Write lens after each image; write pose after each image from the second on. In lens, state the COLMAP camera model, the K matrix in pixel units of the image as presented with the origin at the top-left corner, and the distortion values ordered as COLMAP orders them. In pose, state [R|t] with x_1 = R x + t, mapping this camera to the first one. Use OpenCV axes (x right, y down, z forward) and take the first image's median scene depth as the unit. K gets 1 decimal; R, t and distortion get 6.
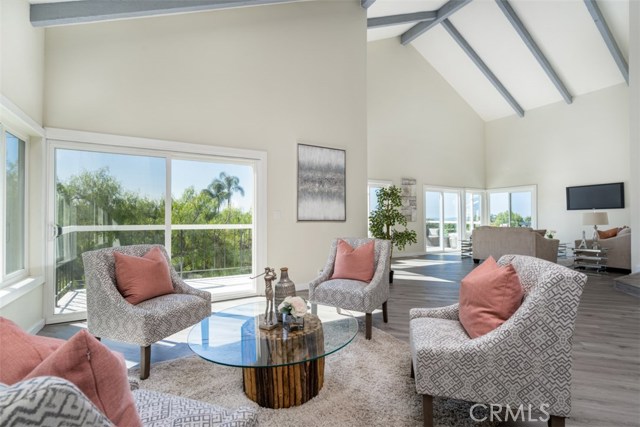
lens RADIAL K [[292.3, 0, 323.1], [0, 292.3, 215.4], [0, 0, 1]] dist [0.005125, 0.001073]
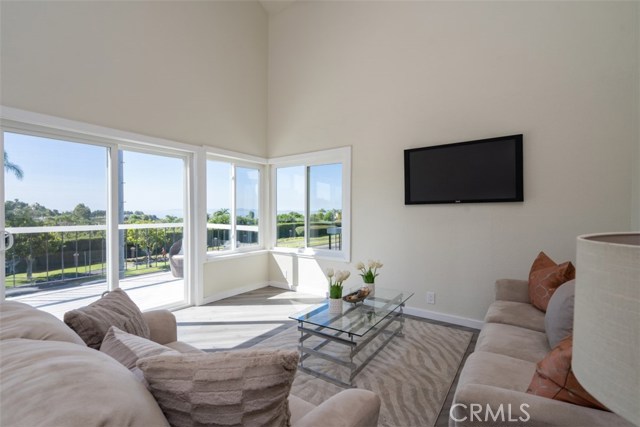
lens RADIAL K [[291.4, 0, 316.0], [0, 291.4, 211.2], [0, 0, 1]] dist [0.001177, 0.000870]
pose [[0.917199, 0.003507, 0.398415, 0.682485], [-0.007767, 0.999929, 0.009079, -0.013391], [-0.398354, -0.011421, 0.917161, 0.832811]]
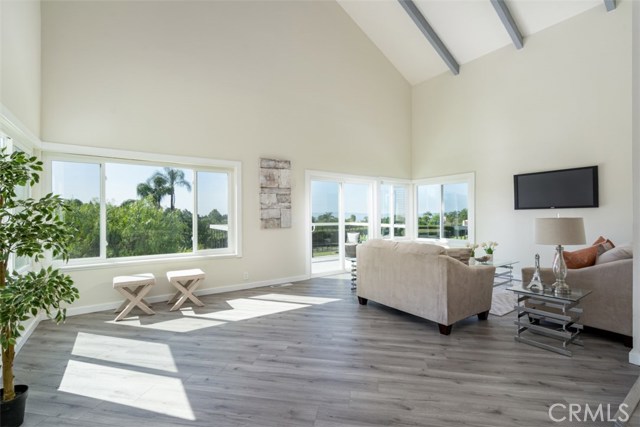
lens RADIAL K [[292.3, 0, 323.1], [0, 292.3, 215.4], [0, 0, 1]] dist [0.005125, 0.001073]
pose [[0.995940, -0.003147, 0.089961, 0.428826], [0.002029, 0.999920, 0.012523, -0.017821], [-0.089993, -0.012290, 0.995867, 0.479270]]
